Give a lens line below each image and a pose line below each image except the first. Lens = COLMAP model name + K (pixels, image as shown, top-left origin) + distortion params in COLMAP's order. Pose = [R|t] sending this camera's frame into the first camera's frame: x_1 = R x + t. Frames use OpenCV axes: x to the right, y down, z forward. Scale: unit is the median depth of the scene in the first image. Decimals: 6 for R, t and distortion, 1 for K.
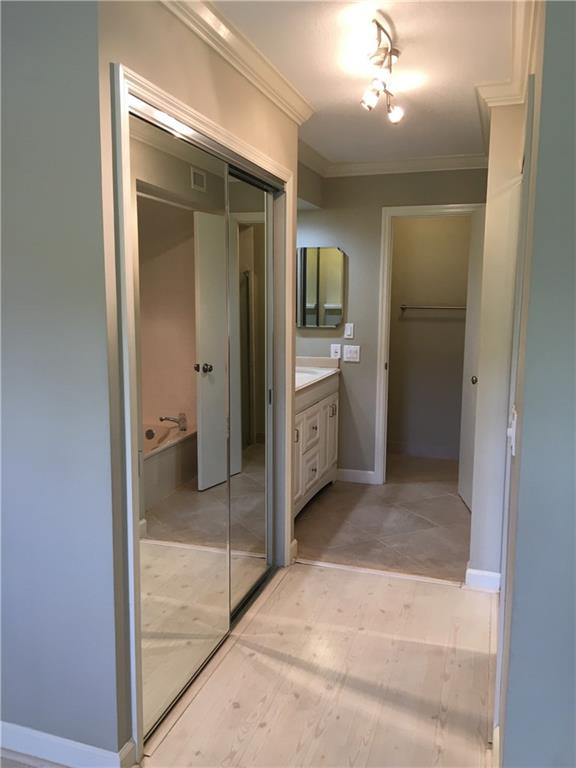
lens RADIAL K [[646.2, 0, 284.1], [0, 646.2, 383.6], [0, 0, 1]] dist [0.073008, -0.101317]
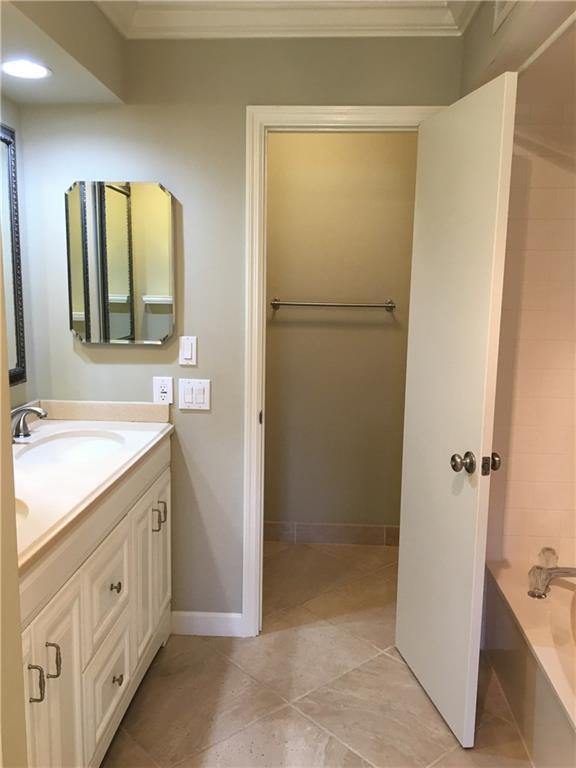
lens RADIAL K [[646.2, 0, 288.6], [0, 646.2, 388.0], [0, 0, 1]] dist [0.073008, -0.101317]
pose [[0.965752, -0.030037, 0.257722, 0.044007], [0.023925, 0.999354, 0.026818, -0.063244], [-0.258361, -0.019734, 0.965847, 0.478927]]
